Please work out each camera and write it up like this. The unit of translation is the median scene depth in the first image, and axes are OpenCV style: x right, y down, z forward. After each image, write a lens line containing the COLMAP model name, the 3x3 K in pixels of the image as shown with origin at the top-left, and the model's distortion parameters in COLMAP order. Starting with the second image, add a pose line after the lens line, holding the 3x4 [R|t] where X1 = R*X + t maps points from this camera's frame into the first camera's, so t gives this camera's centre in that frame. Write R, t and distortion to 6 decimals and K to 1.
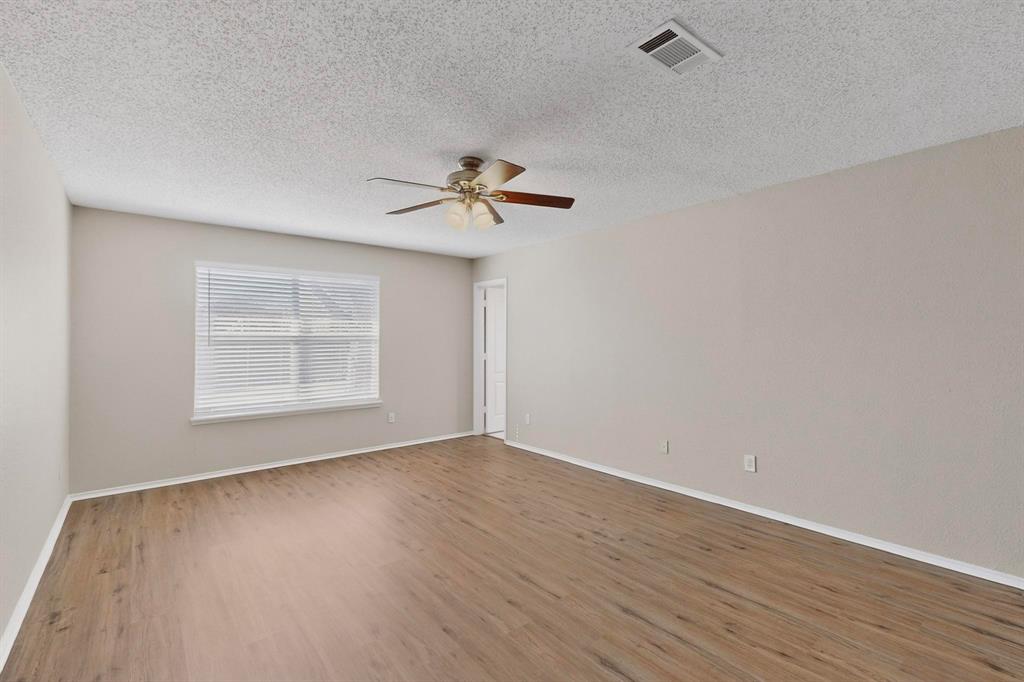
lens RADIAL K [[460.7, 0, 510.9], [0, 460.7, 337.6], [0, 0, 1]] dist [0.002891, -0.000717]
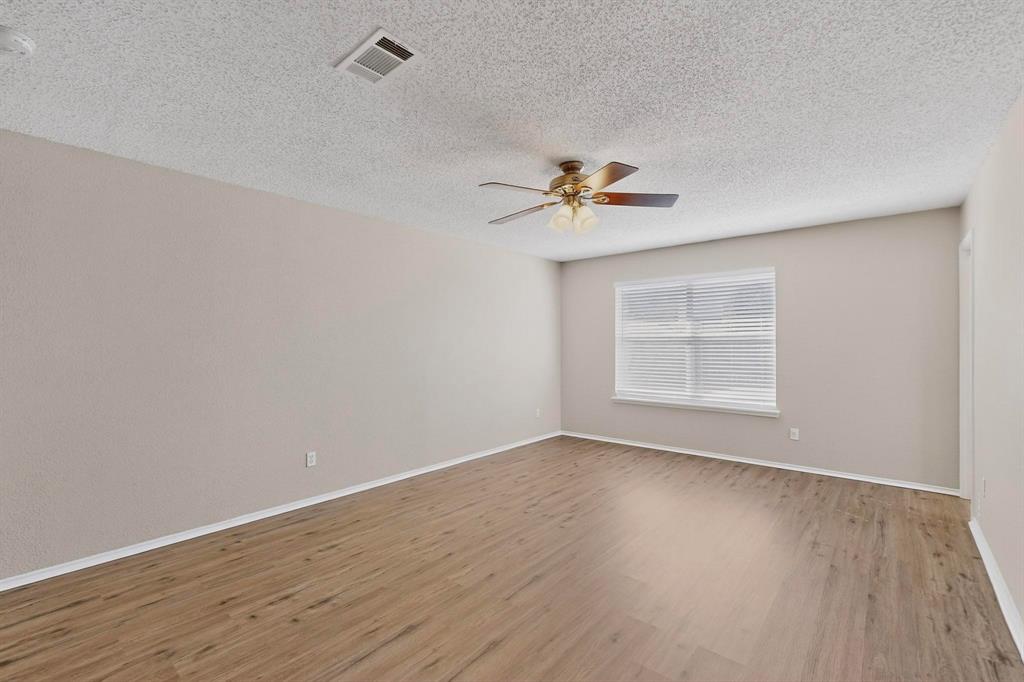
lens RADIAL K [[447.2, 0, 508.2], [0, 447.2, 344.1], [0, 0, 1]] dist [0.001101, 0.000313]
pose [[0.174952, 0.006921, -0.984553, 0.632554], [0.009584, 0.999916, 0.008732, 0.000478], [0.984530, -0.010964, 0.174871, 0.502651]]
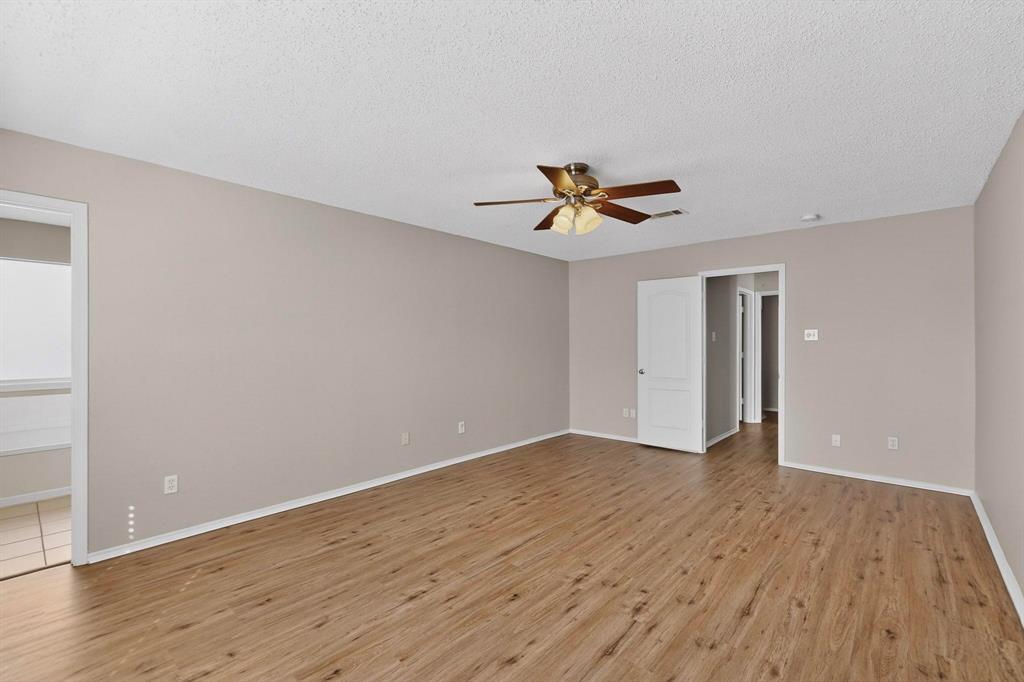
lens RADIAL K [[447.2, 0, 516.1], [0, 447.2, 343.4], [0, 0, 1]] dist [0.001101, 0.000313]
pose [[-0.174358, -0.001150, 0.984682, -0.778051], [-0.006287, 0.999980, 0.000055, 0.009894], [-0.984662, -0.006181, -0.174362, 0.959280]]
